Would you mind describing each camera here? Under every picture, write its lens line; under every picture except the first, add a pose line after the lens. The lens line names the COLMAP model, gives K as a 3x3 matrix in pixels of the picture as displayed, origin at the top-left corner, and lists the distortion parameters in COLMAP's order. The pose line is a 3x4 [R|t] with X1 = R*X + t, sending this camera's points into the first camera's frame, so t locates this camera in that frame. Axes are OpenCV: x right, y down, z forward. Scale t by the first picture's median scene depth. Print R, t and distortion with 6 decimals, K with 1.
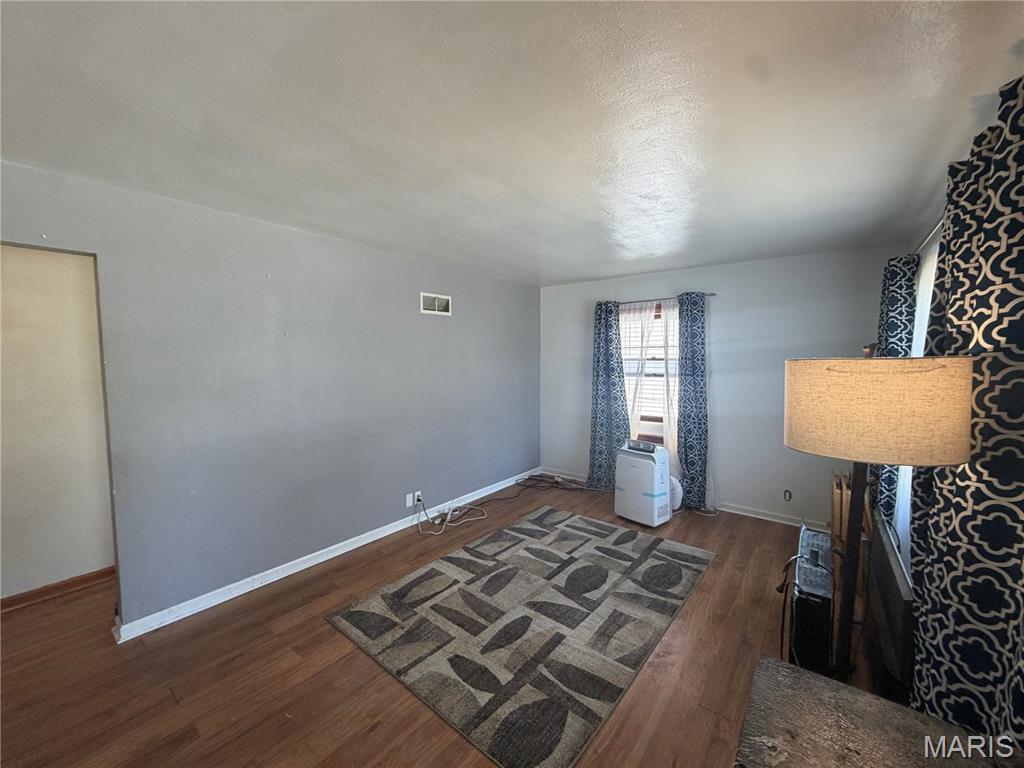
lens RADIAL K [[410.3, 0, 512.0], [0, 410.3, 384.0], [0, 0, 1]] dist [-0.011783, 0.000023]
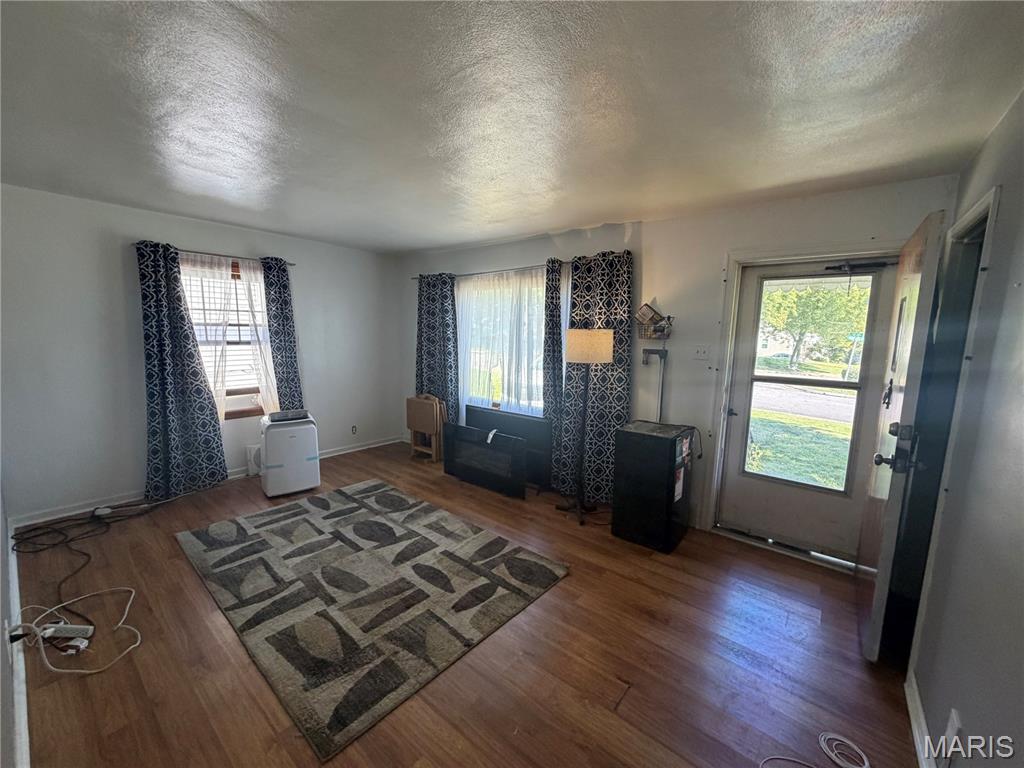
lens RADIAL K [[410.3, 0, 512.0], [0, 410.3, 384.0], [0, 0, 1]] dist [-0.011783, 0.000023]
pose [[0.009450, -0.124430, 0.992183, -0.743100], [0.040823, 0.991448, 0.123949, -0.024792], [-0.999122, 0.039333, 0.014449, 0.536823]]
